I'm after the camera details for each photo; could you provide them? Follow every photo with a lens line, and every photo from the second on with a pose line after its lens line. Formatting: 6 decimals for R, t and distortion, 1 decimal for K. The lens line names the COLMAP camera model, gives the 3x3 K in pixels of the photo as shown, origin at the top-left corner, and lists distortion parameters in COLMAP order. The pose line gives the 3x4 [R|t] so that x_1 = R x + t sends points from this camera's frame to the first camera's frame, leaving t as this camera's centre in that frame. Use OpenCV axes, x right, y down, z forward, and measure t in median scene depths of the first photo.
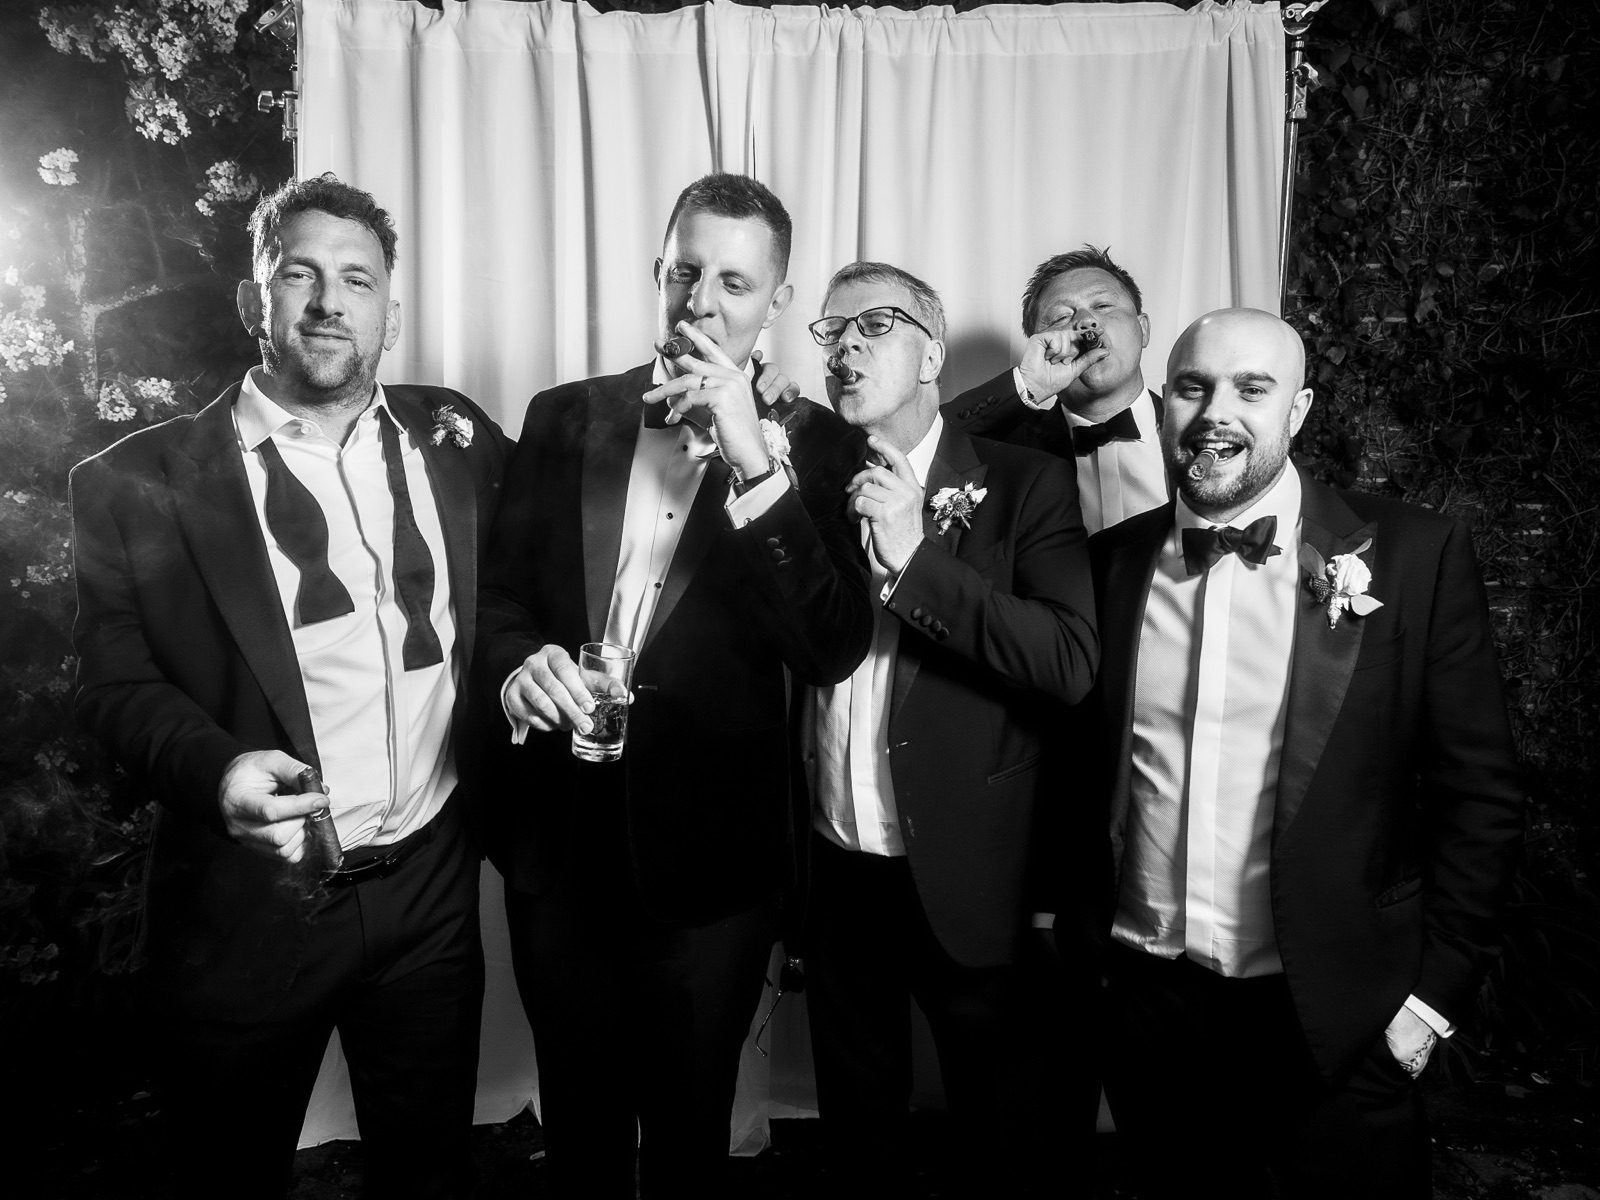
lens RADIAL K [[1171.5, 0, 758.6], [0, 1171.5, 592.0], [0, 0, 1]] dist [-0.001410, 0.001754]
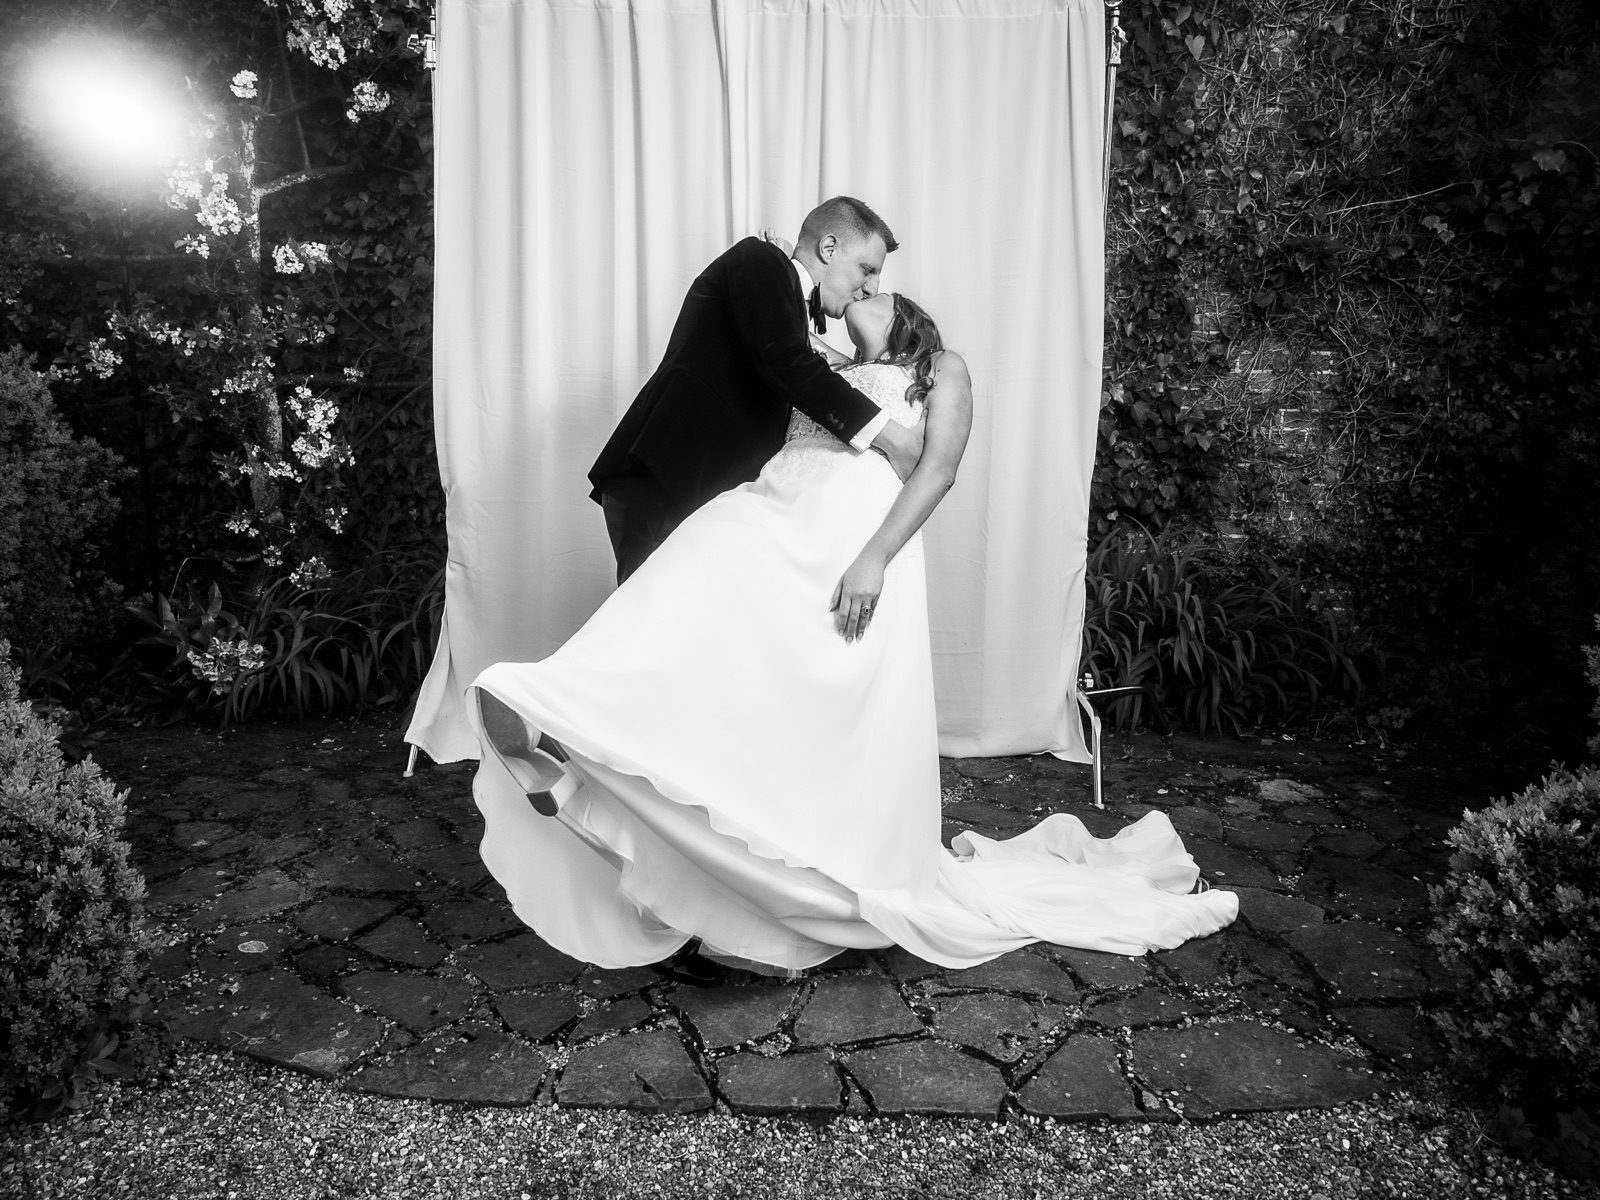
lens RADIAL K [[1171.5, 0, 796.1], [0, 1171.5, 594.2], [0, 0, 1]] dist [-0.001410, 0.001754]
pose [[0.999717, 0.003354, 0.023552, 0.017170], [-0.004878, 0.997878, 0.064935, 0.135018], [-0.023284, -0.065031, 0.997612, -0.404774]]
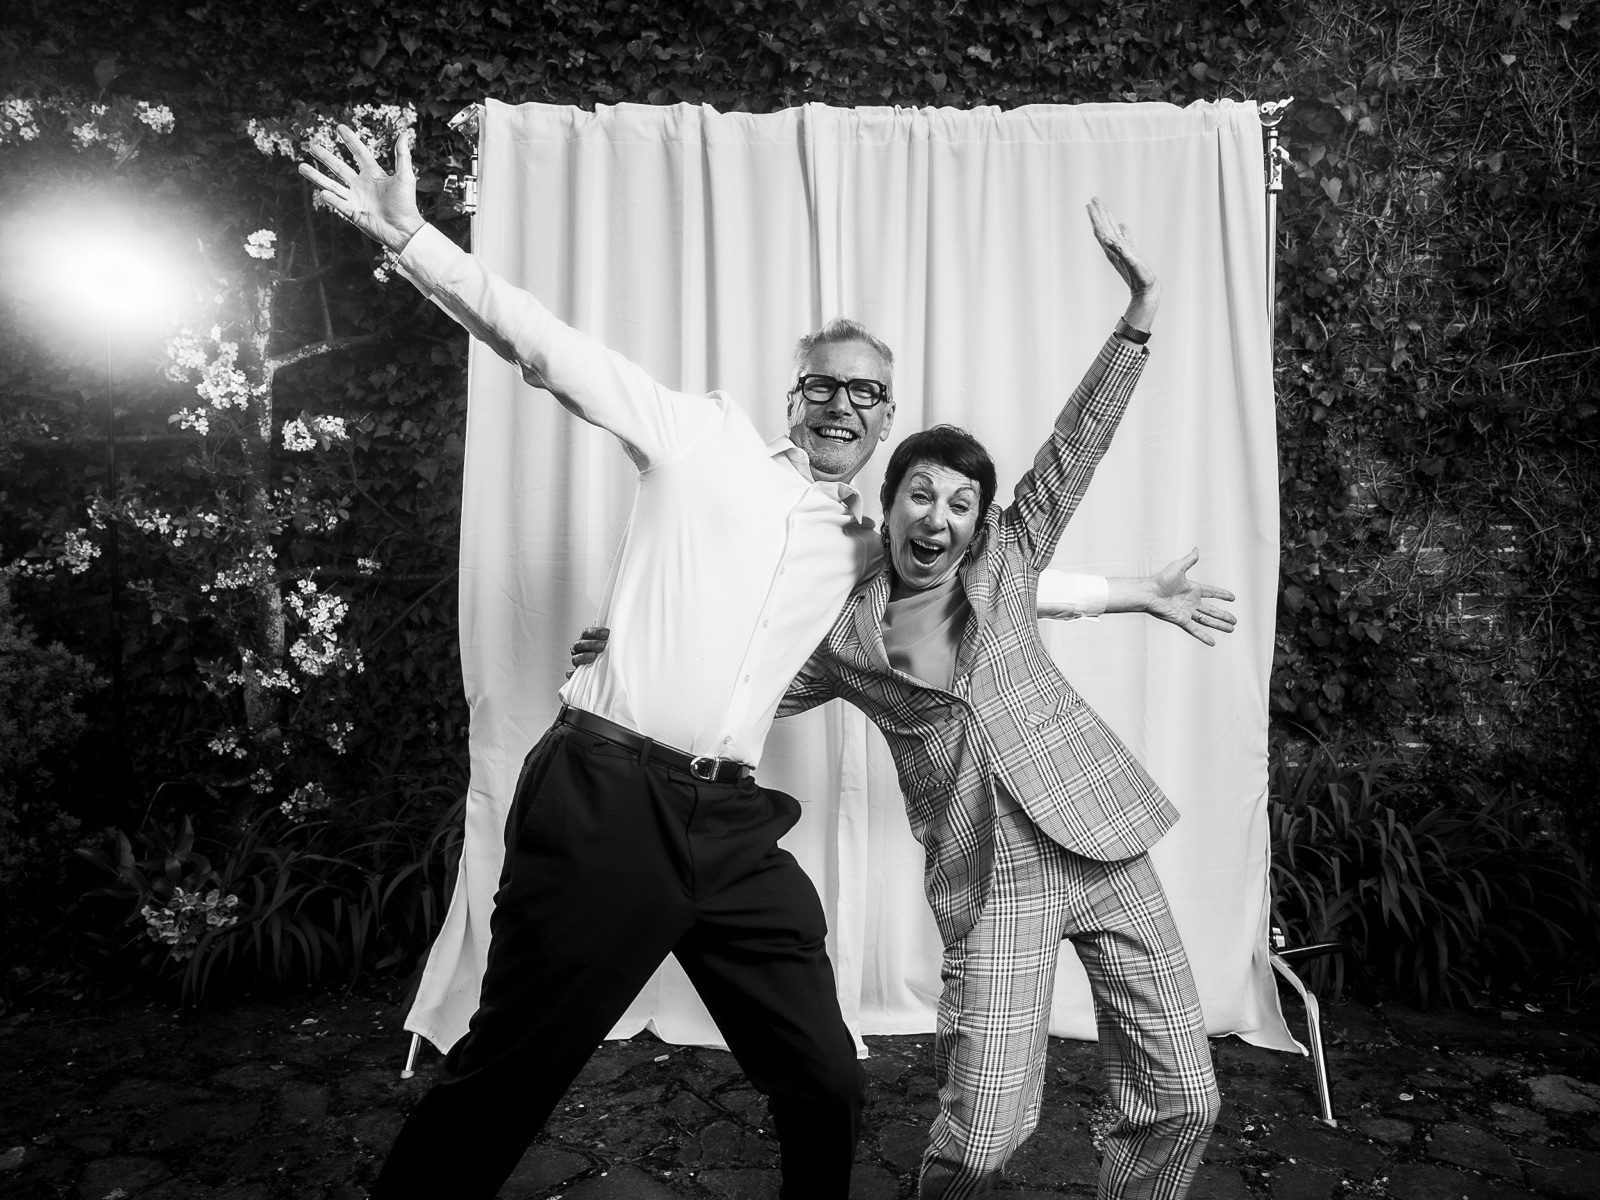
lens RADIAL K [[1171.5, 0, 793.9], [0, 1171.5, 597.0], [0, 0, 1]] dist [-0.001410, 0.001754]
pose [[0.999988, -0.004836, -0.000982, -0.044796], [0.004715, 0.995046, -0.099299, 0.118623], [0.001457, 0.099293, 0.995057, -0.162389]]
